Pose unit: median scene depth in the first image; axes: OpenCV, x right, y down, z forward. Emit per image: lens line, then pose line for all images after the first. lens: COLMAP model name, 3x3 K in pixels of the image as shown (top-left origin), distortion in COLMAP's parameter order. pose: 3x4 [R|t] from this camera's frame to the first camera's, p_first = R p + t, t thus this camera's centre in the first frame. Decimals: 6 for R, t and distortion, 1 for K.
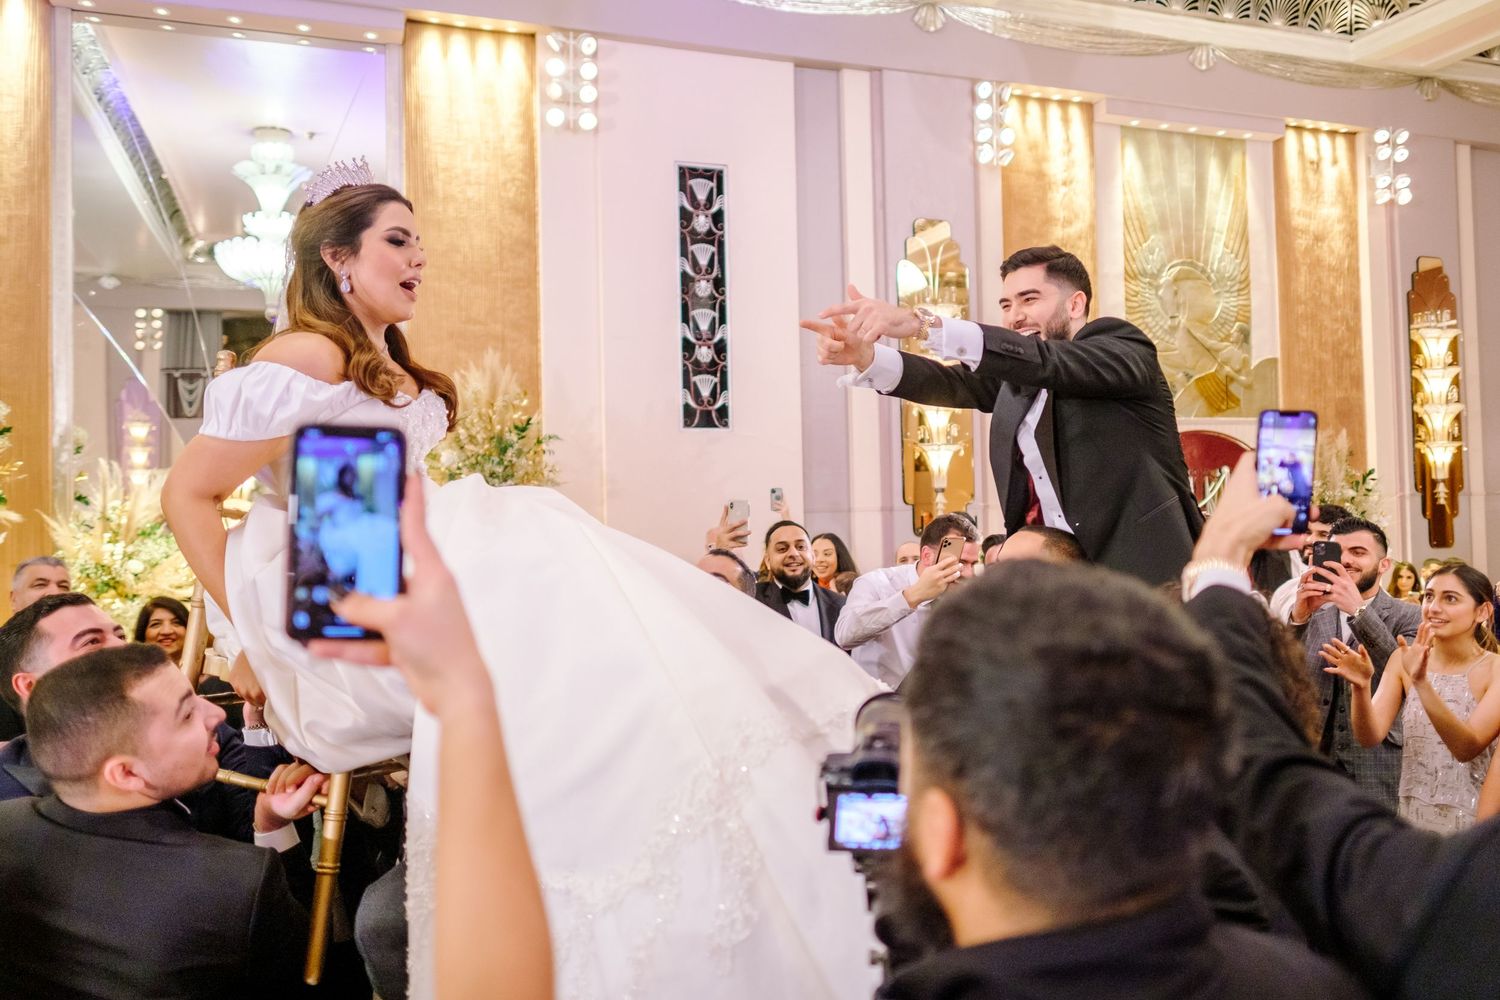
lens RADIAL K [[1160.0, 0, 776.5], [0, 1160.0, 480.7], [0, 0, 1]] dist [-0.010710, 0.000181]
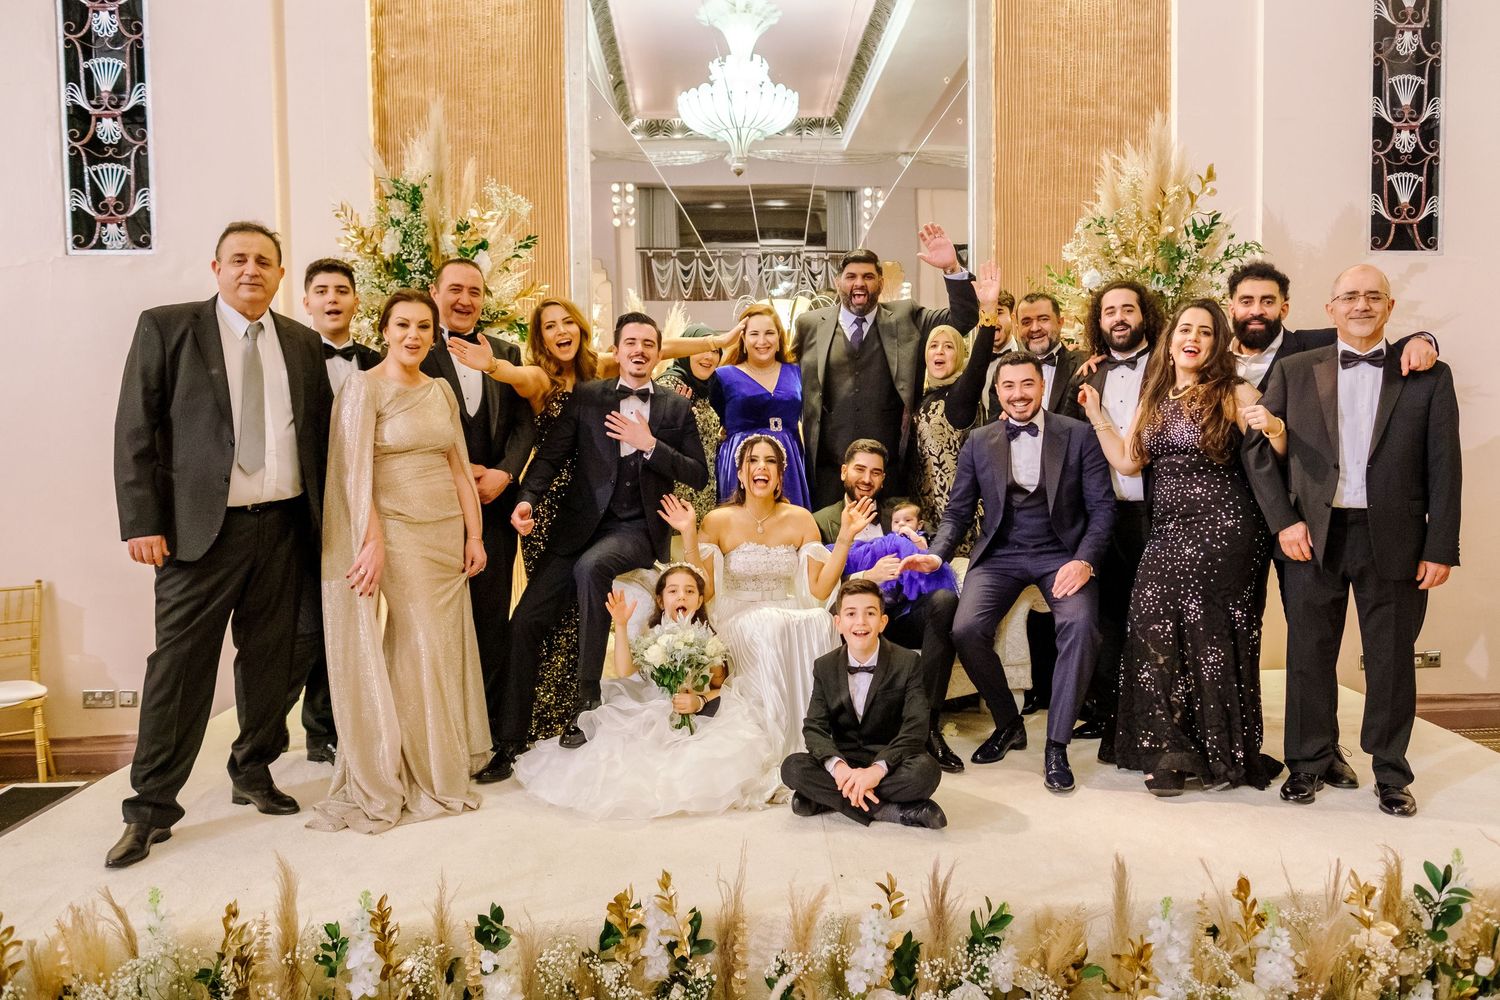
lens RADIAL K [[1114.6, 0, 794.4], [0, 1114.6, 514.5], [0, 0, 1]] dist [-0.001613, -0.006967]
pose [[0.959563, 0.027220, -0.280174, -0.220096], [-0.002047, 0.995962, 0.089752, 0.052944], [0.281485, -0.085549, 0.955744, 0.253196]]
